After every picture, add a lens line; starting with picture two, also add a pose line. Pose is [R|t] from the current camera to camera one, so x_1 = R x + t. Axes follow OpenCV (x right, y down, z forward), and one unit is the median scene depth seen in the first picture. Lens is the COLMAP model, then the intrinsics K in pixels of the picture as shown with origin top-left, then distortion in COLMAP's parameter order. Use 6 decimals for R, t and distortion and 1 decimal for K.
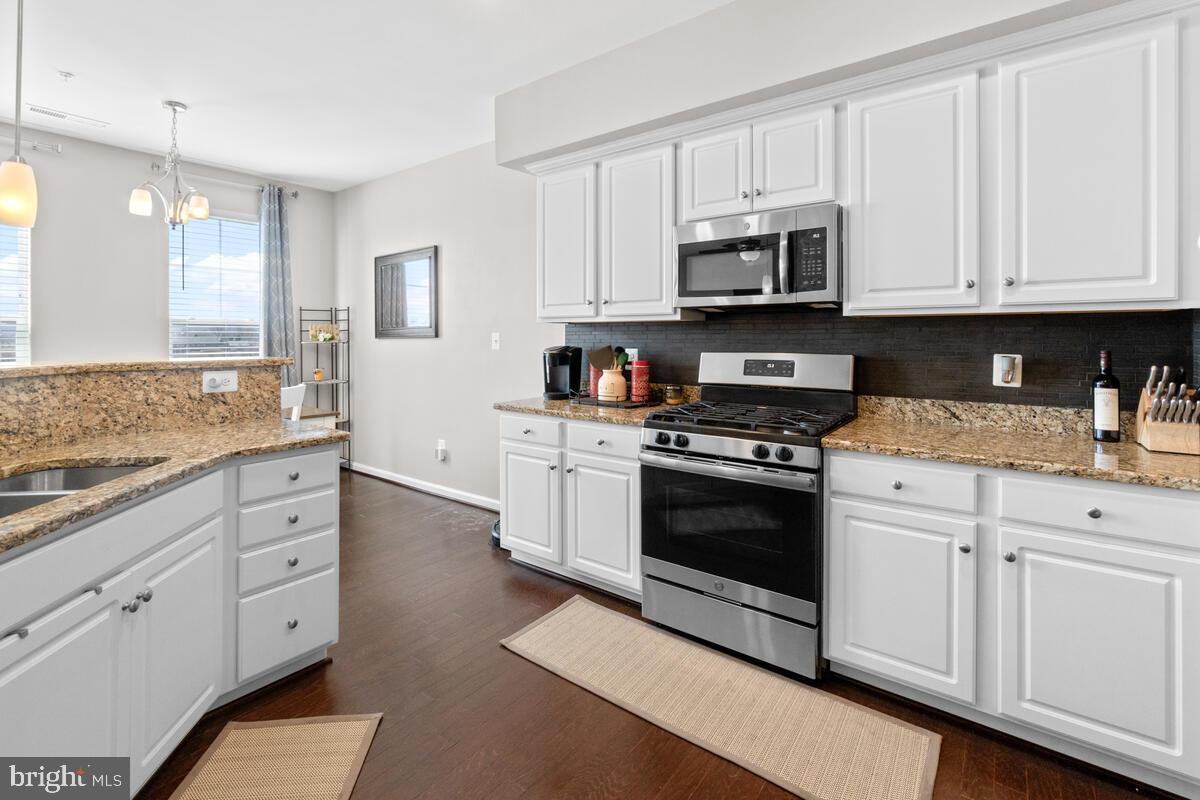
lens RADIAL K [[544.5, 0, 593.9], [0, 544.5, 332.1], [0, 0, 1]] dist [-0.001667, -0.000237]
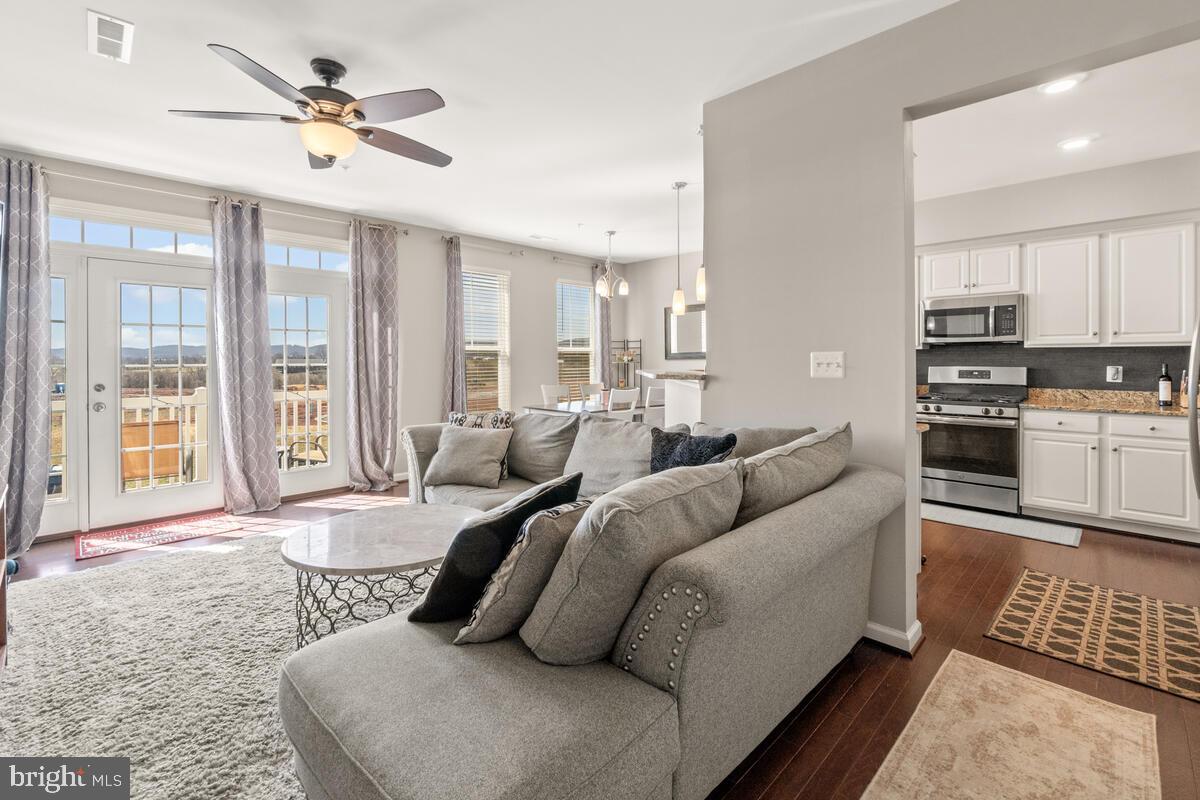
lens RADIAL K [[526.4, 0, 602.9], [0, 526.4, 356.1], [0, 0, 1]] dist [-0.000409, 0.000084]
pose [[0.991670, -0.003660, -0.128755, -0.923597], [0.004240, 0.999982, 0.004229, -0.014014], [0.128737, -0.004740, 0.991667, -1.252091]]
